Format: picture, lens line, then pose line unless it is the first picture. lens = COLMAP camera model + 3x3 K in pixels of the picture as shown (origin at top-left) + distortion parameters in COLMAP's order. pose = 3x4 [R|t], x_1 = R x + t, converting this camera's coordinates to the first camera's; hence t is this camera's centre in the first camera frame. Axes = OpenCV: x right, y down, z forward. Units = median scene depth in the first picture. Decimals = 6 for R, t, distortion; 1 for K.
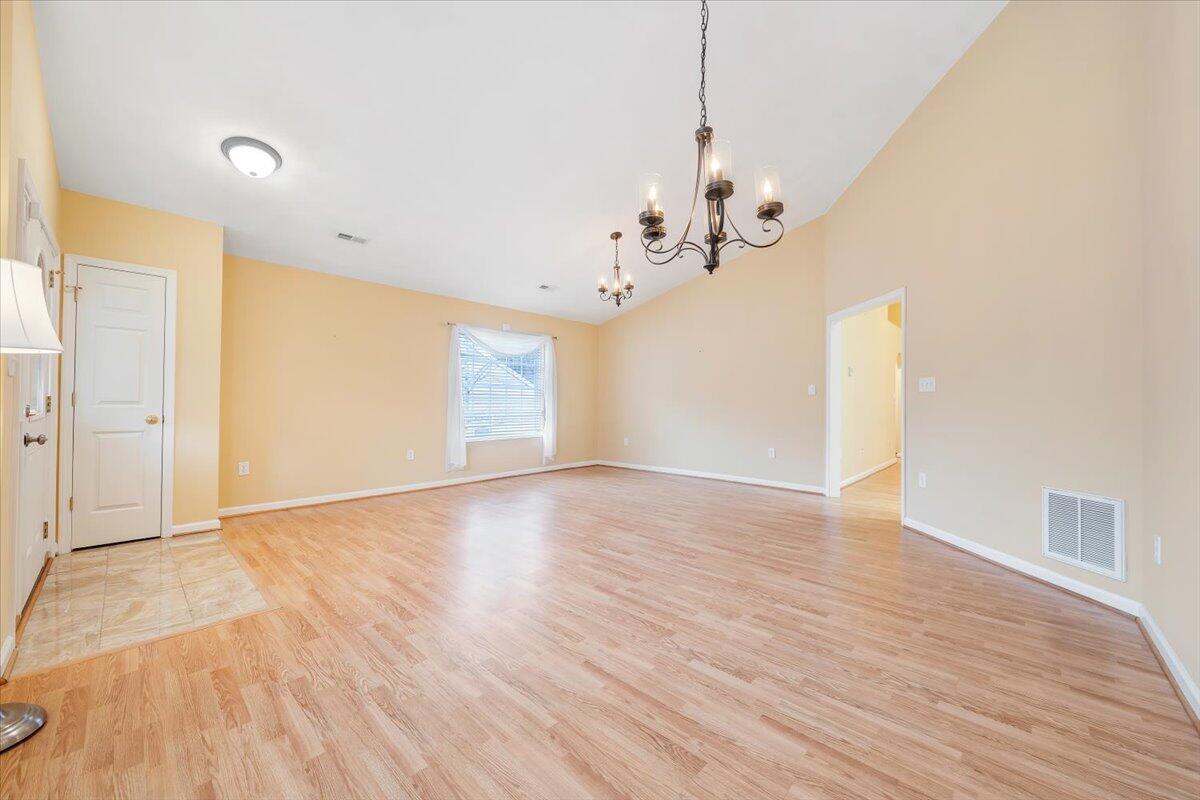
lens RADIAL K [[447.5, 0, 593.0], [0, 447.5, 400.6], [0, 0, 1]] dist [-0.002236, 0.000058]
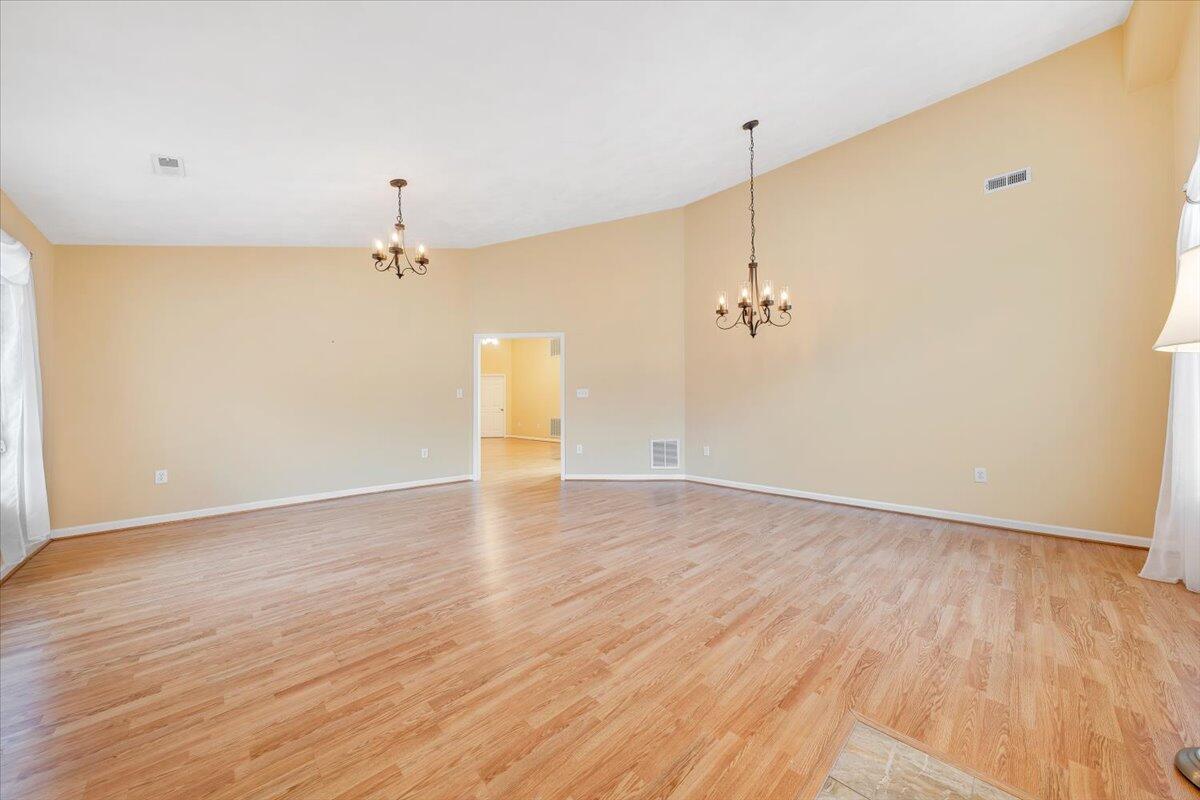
lens RADIAL K [[417.8, 0, 601.0], [0, 417.8, 398.5], [0, 0, 1]] dist [-0.002196, 0.000164]
pose [[0.036901, 0.008771, 0.999280, -1.104870], [0.001167, 0.999960, -0.008821, -0.001652], [-0.999318, 0.001492, 0.036889, 1.108750]]
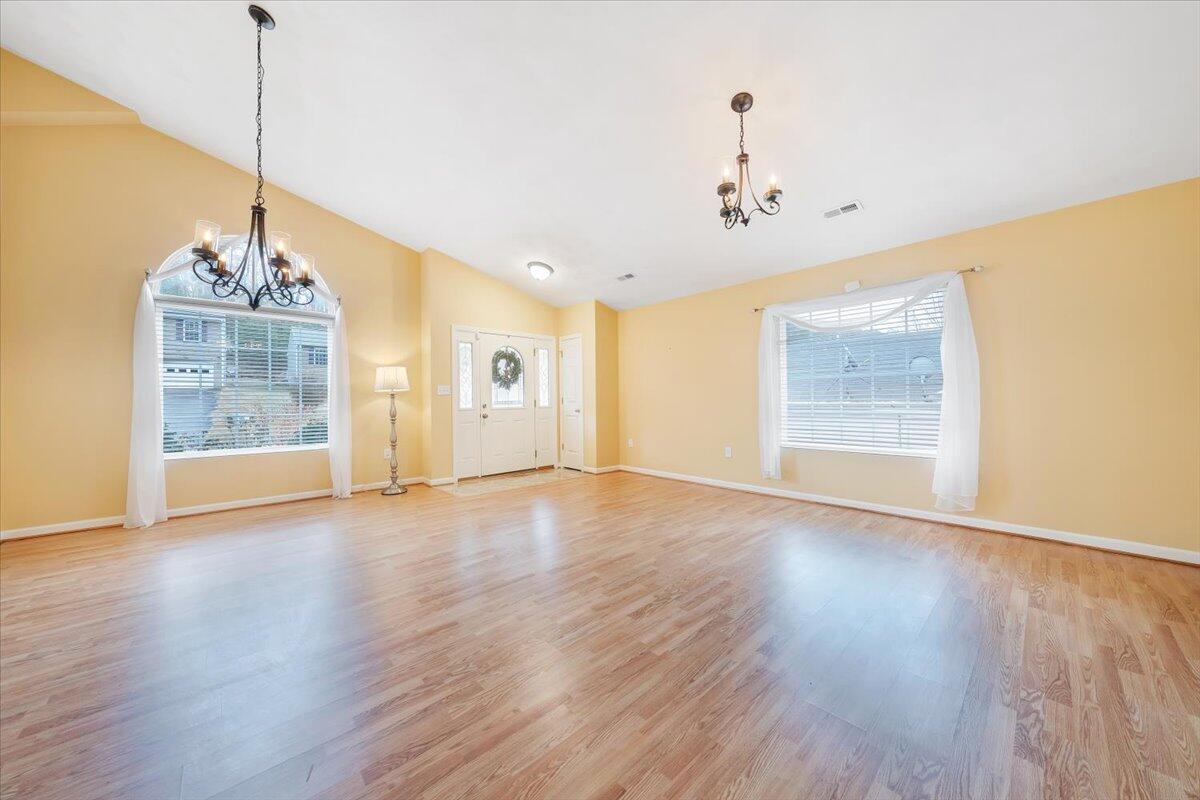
lens RADIAL K [[409.4, 0, 600.6], [0, 409.4, 398.6], [0, 0, 1]] dist [-0.002413, 0.000251]
pose [[-0.062815, -0.008906, -0.997985, 1.002887], [0.016721, 0.999810, -0.009975, 0.011631], [0.997885, -0.017314, -0.062654, 1.479152]]
